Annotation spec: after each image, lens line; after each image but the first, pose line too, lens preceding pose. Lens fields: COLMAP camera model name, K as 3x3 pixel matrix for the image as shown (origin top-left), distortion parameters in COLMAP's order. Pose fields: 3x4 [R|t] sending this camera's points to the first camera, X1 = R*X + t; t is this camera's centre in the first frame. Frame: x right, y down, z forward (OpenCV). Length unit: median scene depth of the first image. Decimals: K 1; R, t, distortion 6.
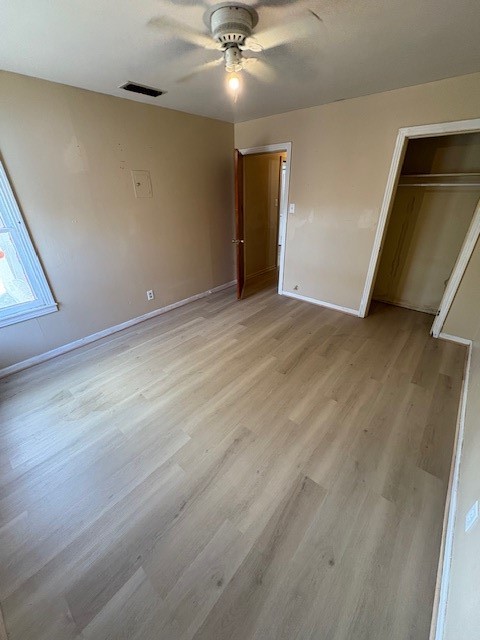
lens RADIAL K [[255.3, 0, 240.0], [0, 255.3, 320.0], [0, 0, 1]] dist [0.000874, 0.000125]
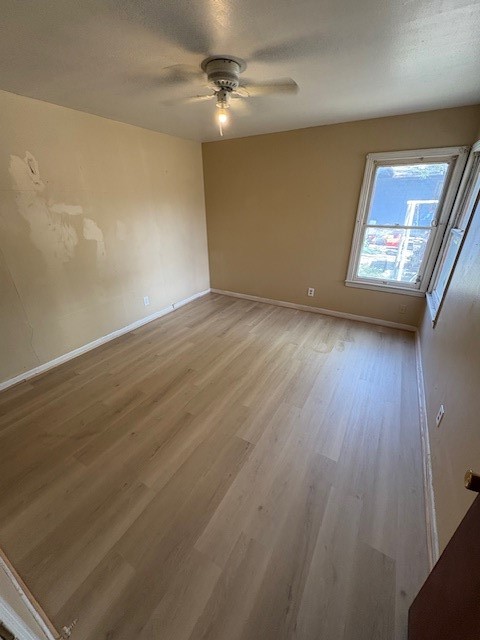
lens RADIAL K [[255.3, 0, 240.0], [0, 255.3, 320.0], [0, 0, 1]] dist [0.000874, 0.000125]
pose [[-0.983824, 0.097176, -0.150487, 0.114072], [-0.060611, 0.609946, 0.790122, -0.848774], [0.168570, 0.786462, -0.594189, 1.620410]]
